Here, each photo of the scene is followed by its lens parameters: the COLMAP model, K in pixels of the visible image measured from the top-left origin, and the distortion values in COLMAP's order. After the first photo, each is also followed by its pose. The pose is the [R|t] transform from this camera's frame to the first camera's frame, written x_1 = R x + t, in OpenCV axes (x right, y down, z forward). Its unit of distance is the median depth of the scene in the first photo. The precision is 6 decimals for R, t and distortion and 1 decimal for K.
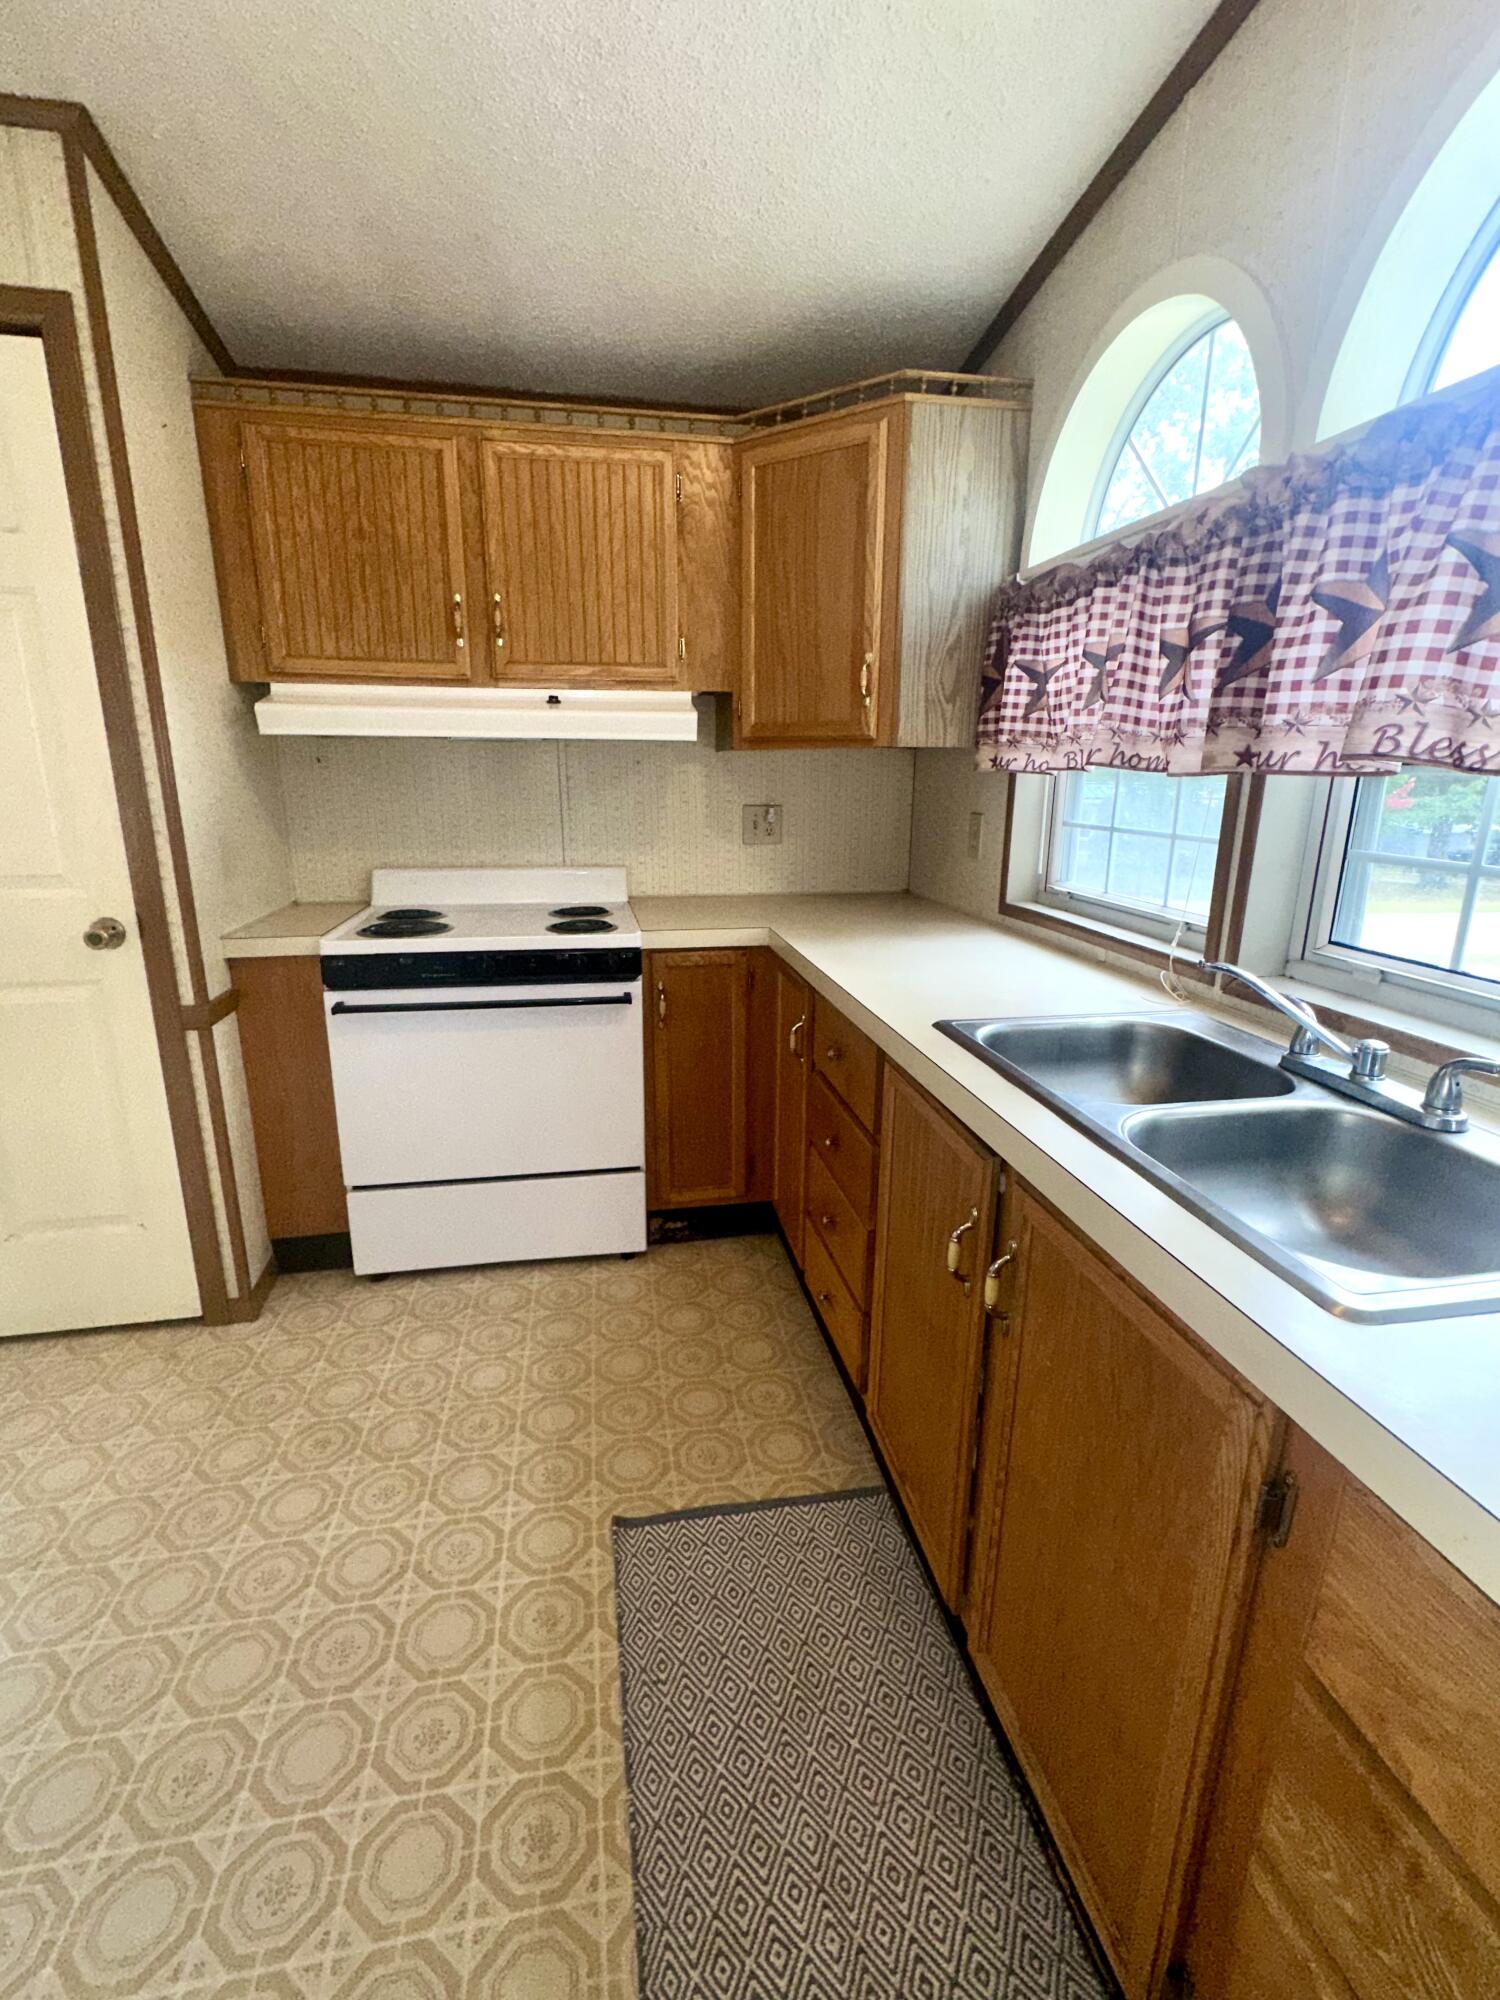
lens RADIAL K [[891.6, 0, 747.3], [0, 891.6, 998.9], [0, 0, 1]] dist [-0.001696, -0.000182]
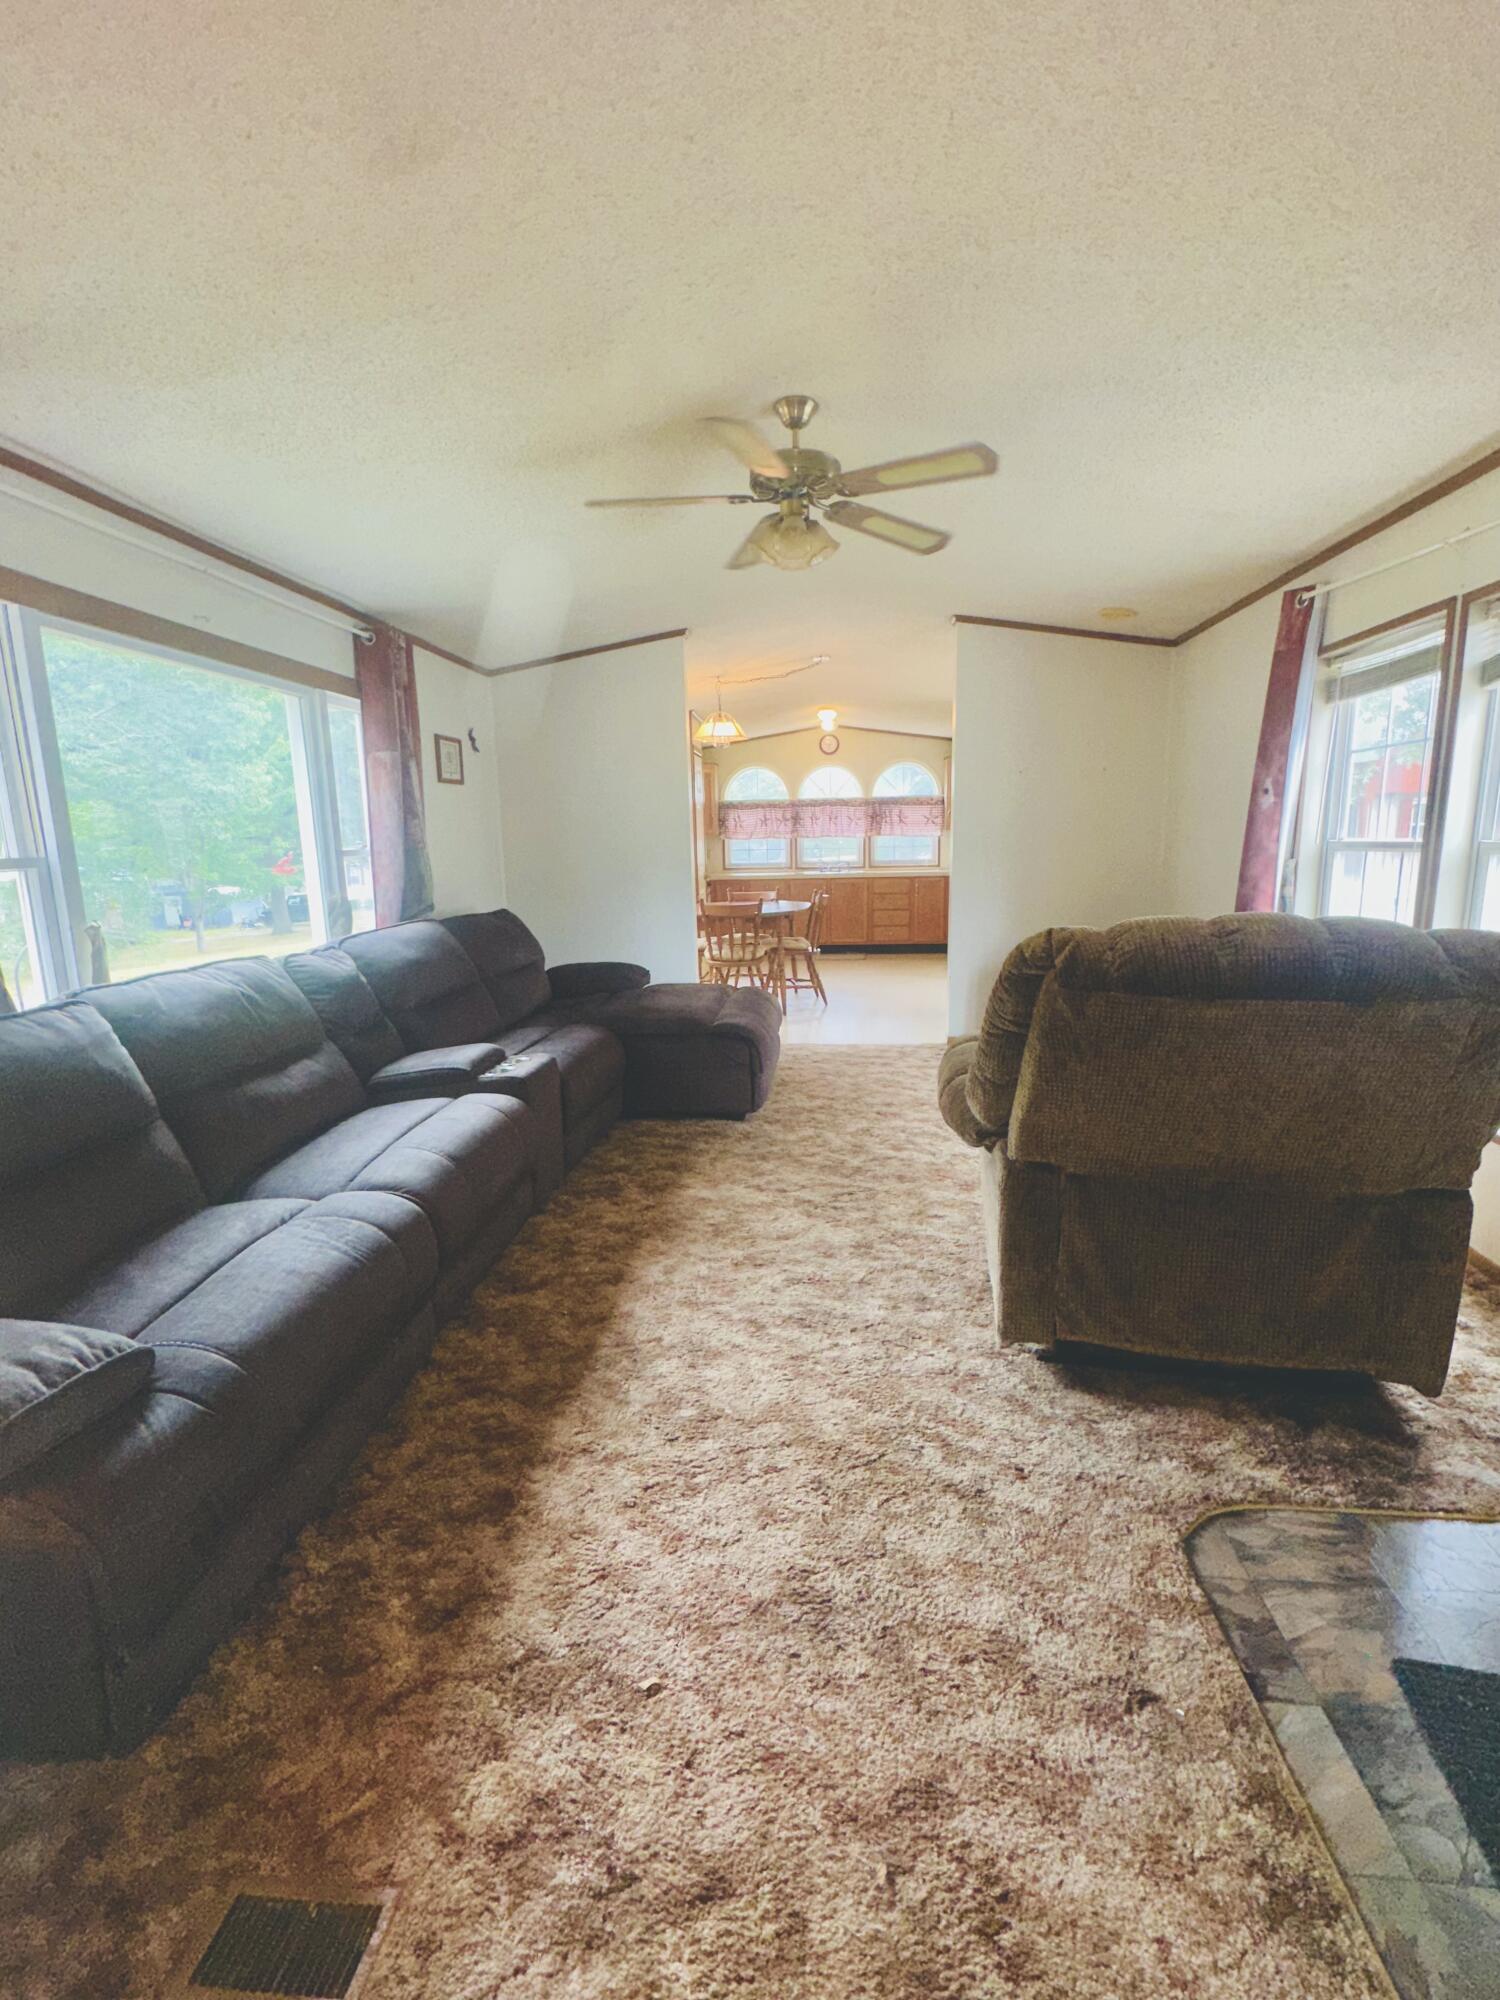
lens RADIAL K [[891.6, 0, 749.6], [0, 891.6, 998.7], [0, 0, 1]] dist [-0.001696, -0.000182]
pose [[0.290215, -0.181846, 0.939525, -4.544471], [0.257727, 0.960356, 0.106267, 0.093428], [-0.921603, 0.211301, 0.325576, -0.512130]]
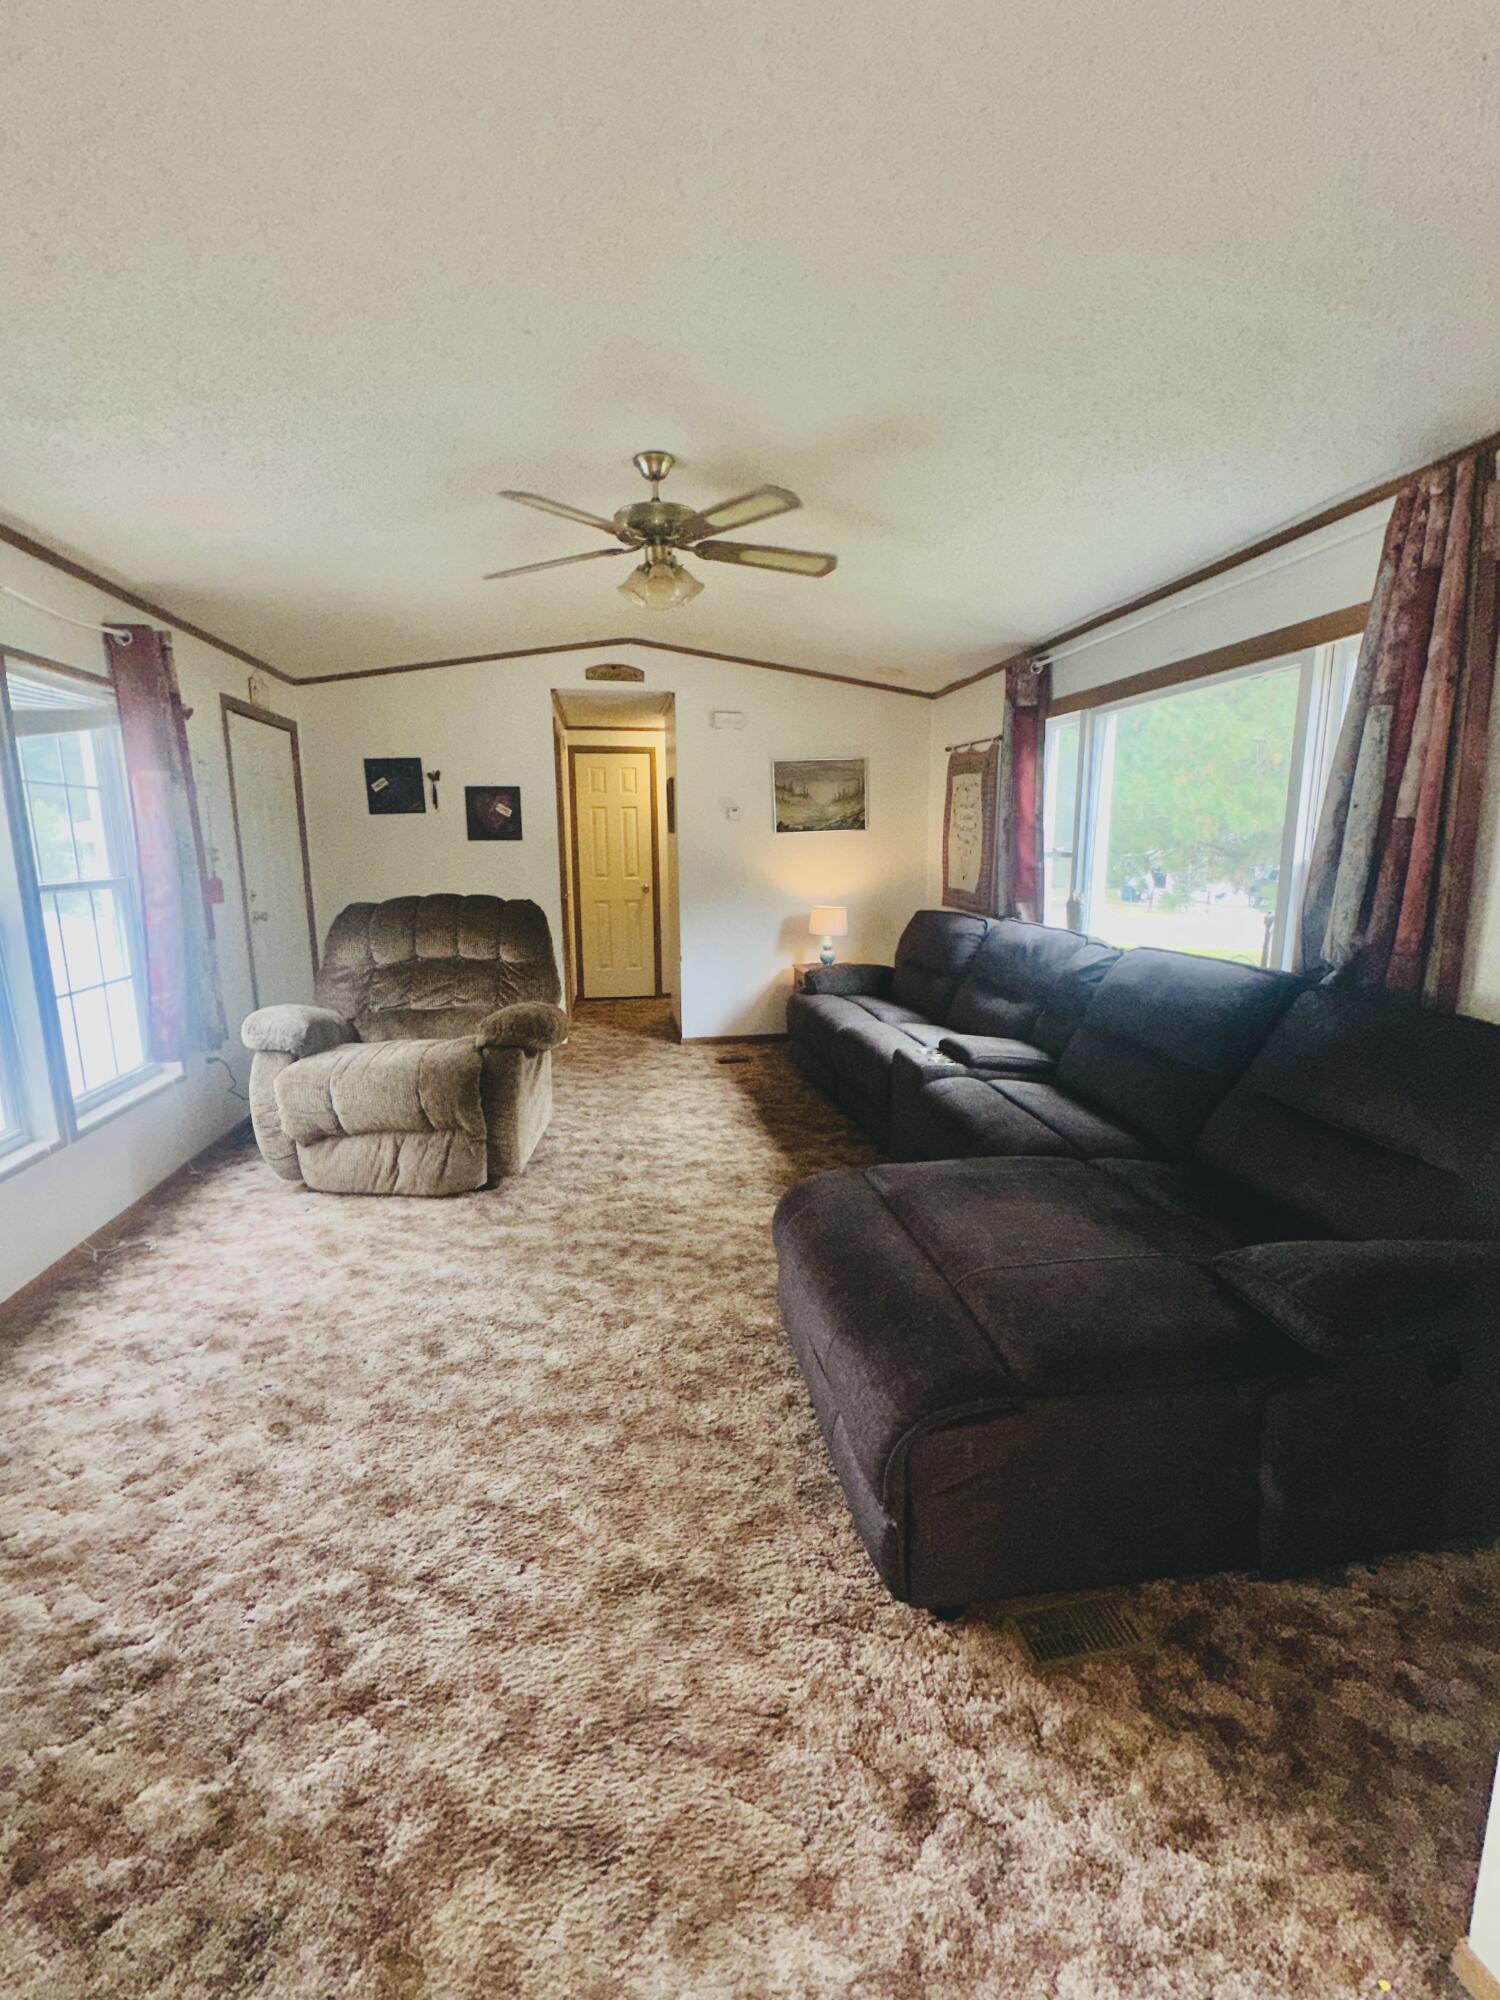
lens RADIAL K [[891.6, 0, 750.2], [0, 891.6, 1004.6], [0, 0, 1]] dist [-0.001696, -0.000182]
pose [[-0.037232, 0.175936, -0.983697, -1.771925], [-0.236887, 0.954768, 0.179727, -0.043949], [0.970824, 0.239717, 0.006129, -0.016828]]
